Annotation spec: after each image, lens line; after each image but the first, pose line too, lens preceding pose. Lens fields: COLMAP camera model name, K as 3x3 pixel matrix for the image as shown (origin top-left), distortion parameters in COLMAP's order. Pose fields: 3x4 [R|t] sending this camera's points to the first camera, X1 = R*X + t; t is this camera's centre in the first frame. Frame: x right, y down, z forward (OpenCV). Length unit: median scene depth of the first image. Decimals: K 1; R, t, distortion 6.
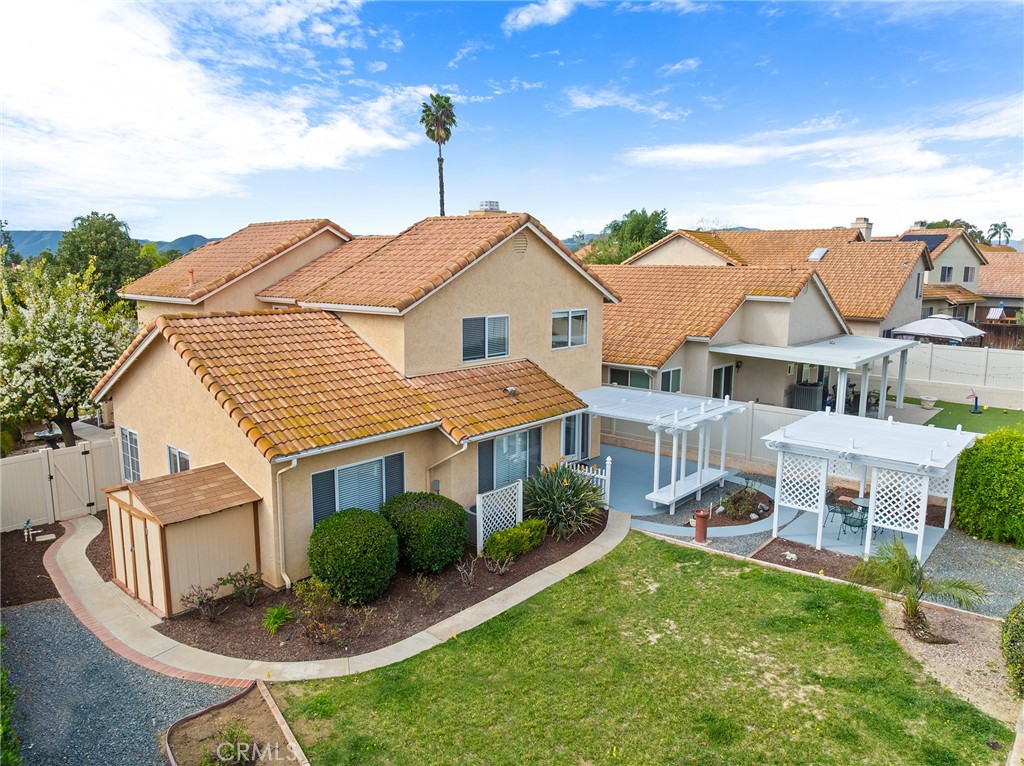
lens RADIAL K [[724.7, 0, 515.3], [0, 724.7, 381.7], [0, 0, 1]] dist [-0.036572, 0.000596]
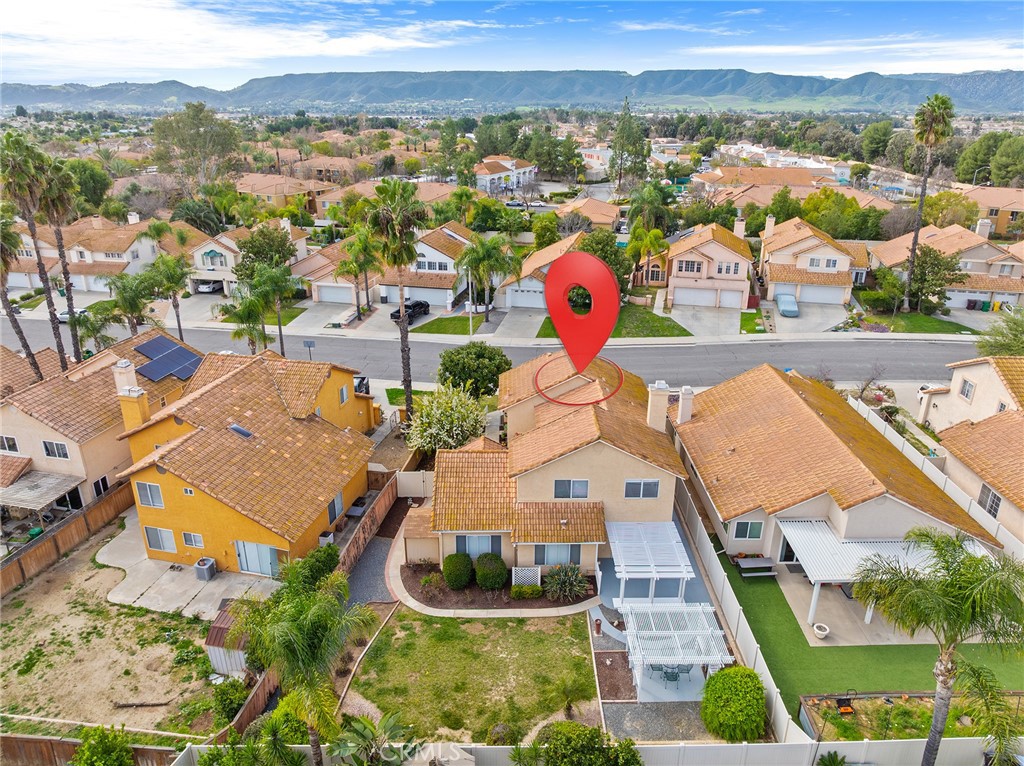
lens RADIAL K [[724.7, 0, 515.3], [0, 724.7, 381.7], [0, 0, 1]] dist [-0.036572, 0.000596]
pose [[0.664225, 0.276074, -0.694686, 1.541610], [-0.123694, 0.957085, 0.262083, -1.126502], [0.737228, -0.088154, 0.669869, -0.557709]]
